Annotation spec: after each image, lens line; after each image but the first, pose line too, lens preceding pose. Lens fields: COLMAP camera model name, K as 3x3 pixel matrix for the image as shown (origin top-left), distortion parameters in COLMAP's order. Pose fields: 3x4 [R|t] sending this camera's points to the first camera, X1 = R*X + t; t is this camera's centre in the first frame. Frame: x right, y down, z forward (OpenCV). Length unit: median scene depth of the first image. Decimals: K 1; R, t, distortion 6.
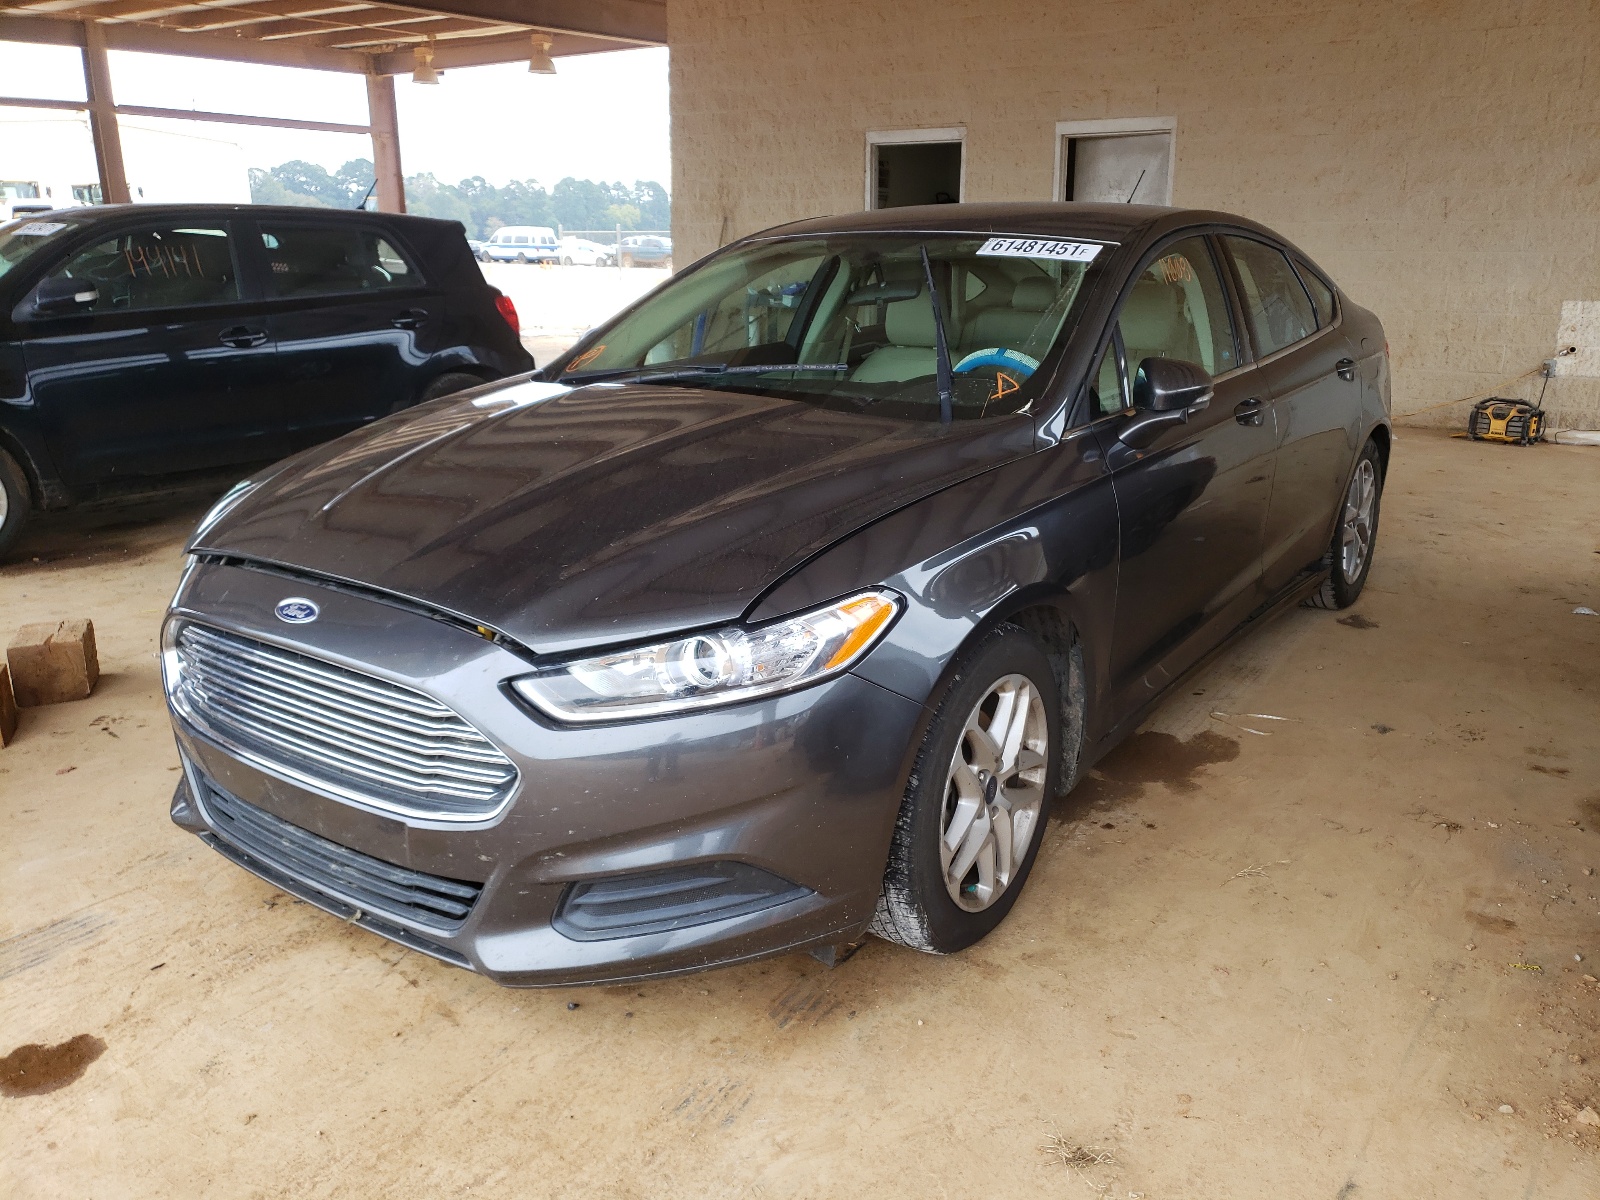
lens RADIAL K [[1215.3, 0, 810.2], [0, 1215.3, 603.2], [0, 0, 1]] dist [-0.000690, -0.002686]
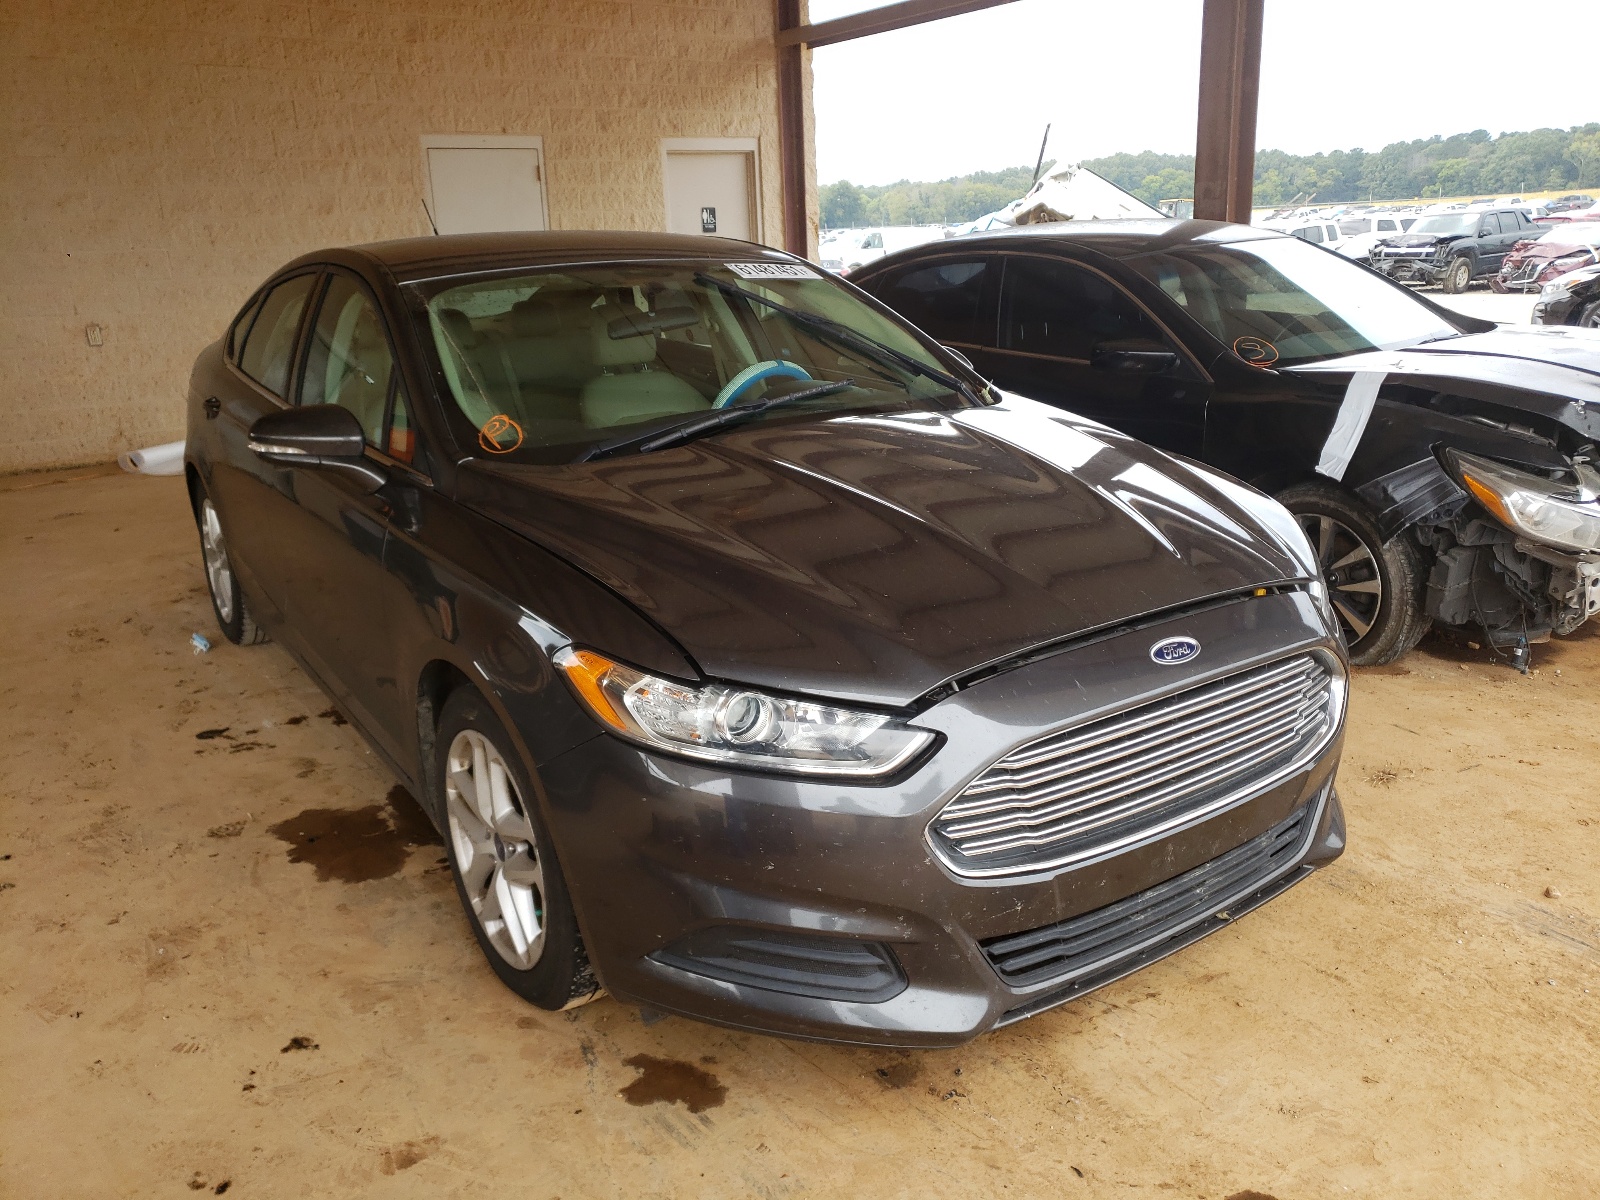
lens RADIAL K [[1215.3, 0, 811.6], [0, 1215.3, 596.0], [0, 0, 1]] dist [-0.000690, -0.002686]
pose [[0.367181, -0.275984, 0.888263, -1.235751], [0.299327, 0.939228, 0.168087, -0.254566], [-0.880671, 0.204163, 0.427476, 0.747607]]
